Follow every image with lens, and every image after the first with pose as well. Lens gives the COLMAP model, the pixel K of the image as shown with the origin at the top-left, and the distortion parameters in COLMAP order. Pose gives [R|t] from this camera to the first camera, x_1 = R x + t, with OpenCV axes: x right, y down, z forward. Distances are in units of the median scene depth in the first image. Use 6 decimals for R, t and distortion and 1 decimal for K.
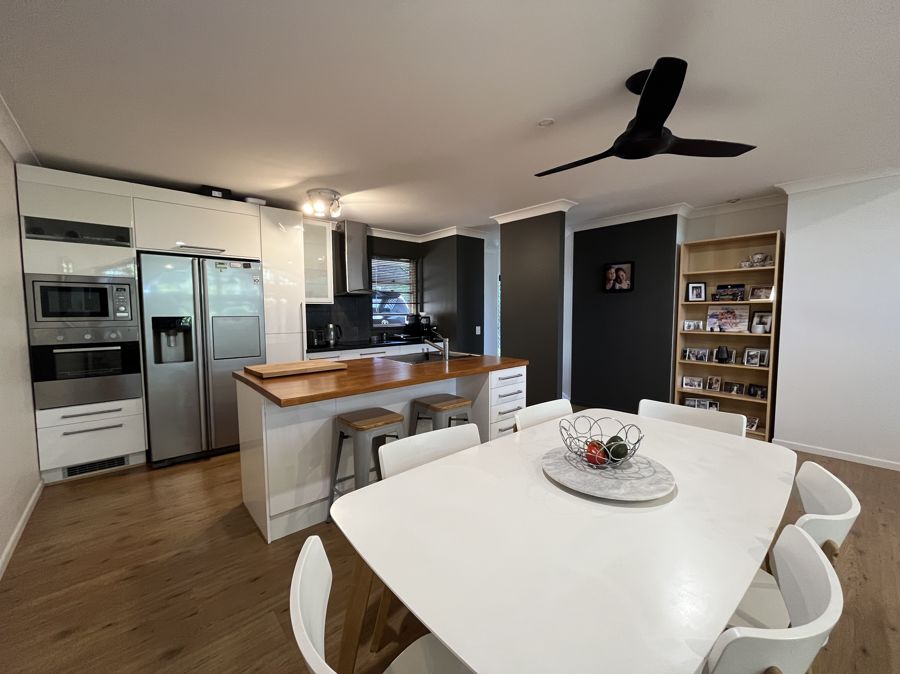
lens RADIAL K [[364.7, 0, 445.7], [0, 364.7, 337.9], [0, 0, 1]] dist [-0.002240, -0.000356]
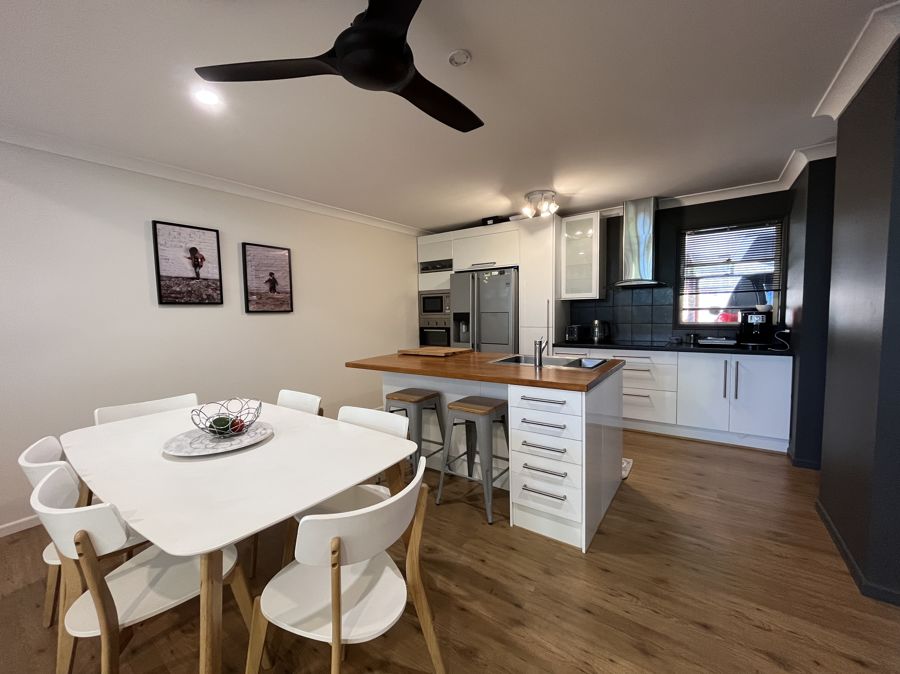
lens RADIAL K [[364.7, 0, 448.8], [0, 364.7, 337.9], [0, 0, 1]] dist [-0.002240, -0.000356]
pose [[0.236120, 0.073097, -0.968971, 0.686489], [-0.050478, 0.996743, 0.062892, -0.042685], [0.970412, 0.034061, 0.239040, 0.540773]]
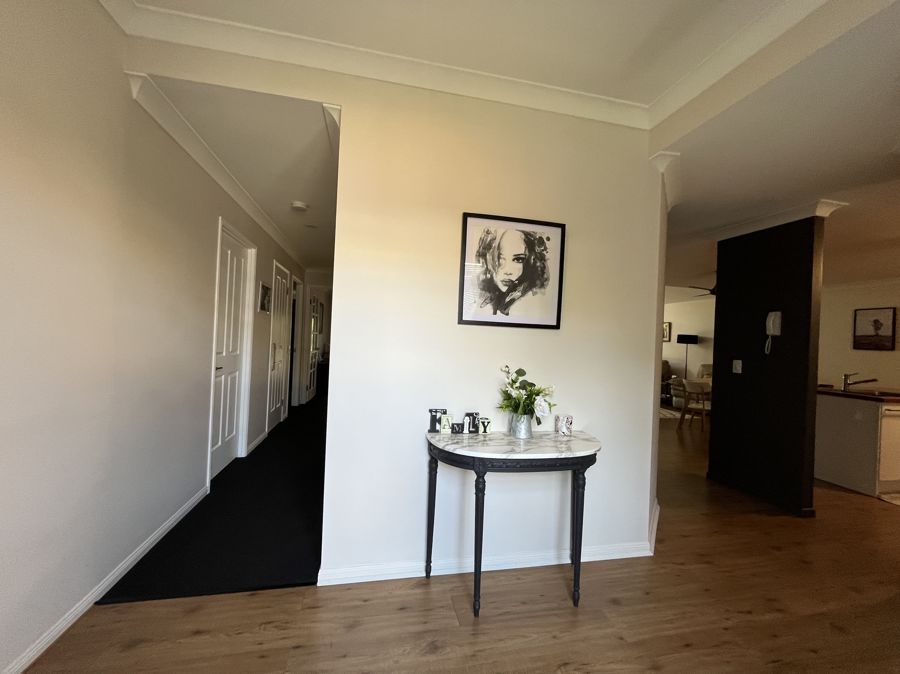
lens RADIAL K [[364.7, 0, 449.2], [0, 364.7, 340.0], [0, 0, 1]] dist [-0.002240, -0.000356]
pose [[-0.878161, -0.039273, 0.476750, 0.580705], [-0.011420, 0.998061, 0.061181, -0.161164], [-0.478229, 0.048283, -0.876907, 2.543341]]
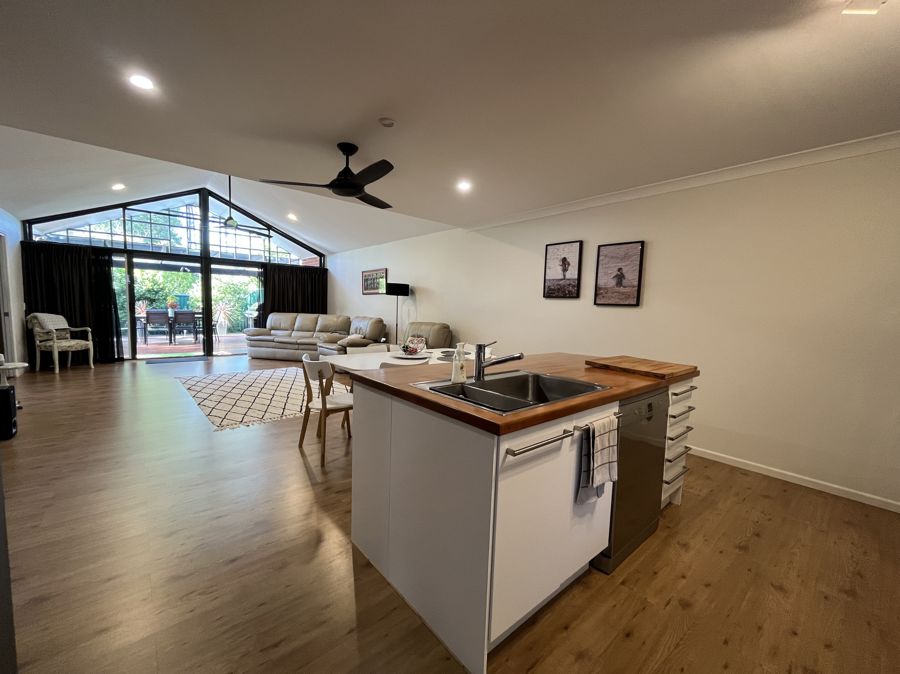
lens RADIAL K [[364.7, 0, 444.8], [0, 364.7, 338.5], [0, 0, 1]] dist [-0.002240, -0.000356]
pose [[-0.999530, -0.028662, 0.010895, 0.047924], [-0.026520, 0.986426, 0.162050, -0.092452], [-0.015392, 0.161685, -0.986722, 1.430717]]
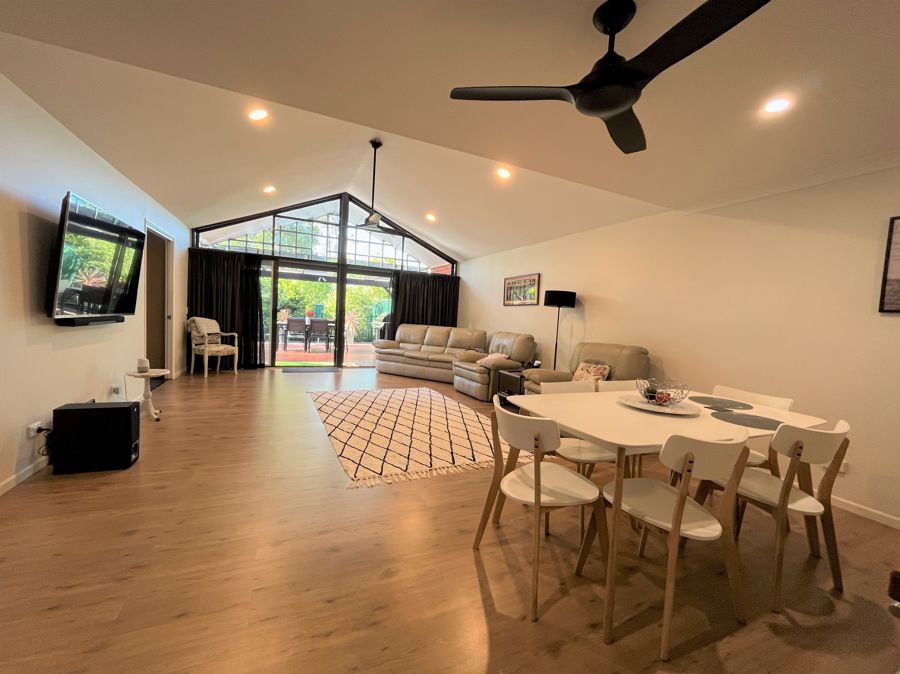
lens RADIAL K [[364.7, 0, 446.7], [0, 364.7, 338.3], [0, 0, 1]] dist [-0.002240, -0.000356]
pose [[-0.955327, -0.069814, 0.287188, 0.332213], [-0.033407, 0.990981, 0.129772, -0.047791], [-0.293658, 0.114381, -0.949043, 1.058192]]
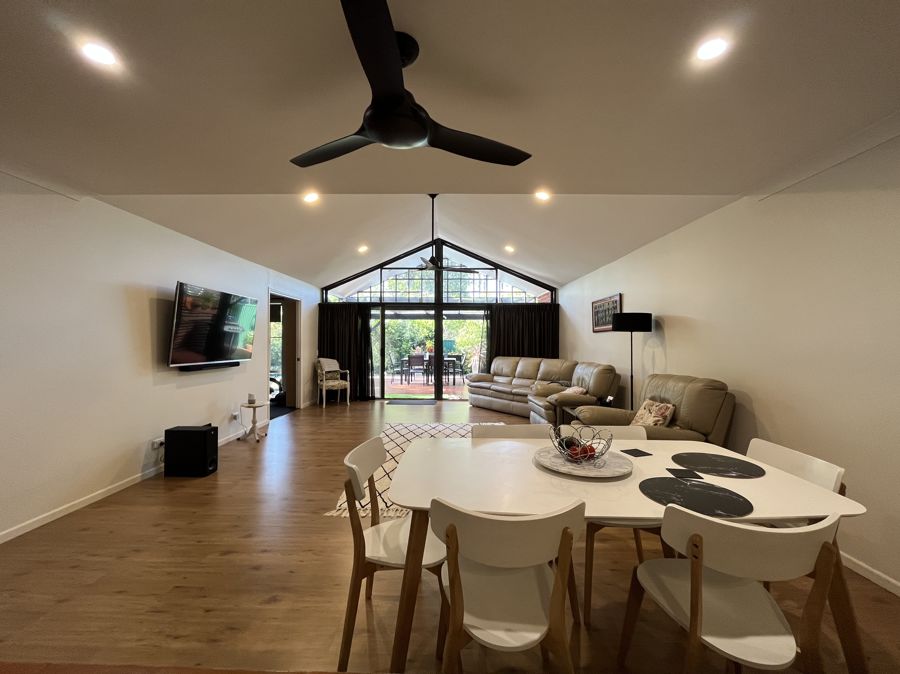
lens RADIAL K [[364.7, 0, 447.1], [0, 364.7, 338.5], [0, 0, 1]] dist [-0.002240, -0.000356]
pose [[-0.747091, 0.006358, 0.664692, -0.033788], [0.047546, 0.997904, 0.043895, -0.058344], [-0.663020, 0.064397, -0.745827, 0.843524]]
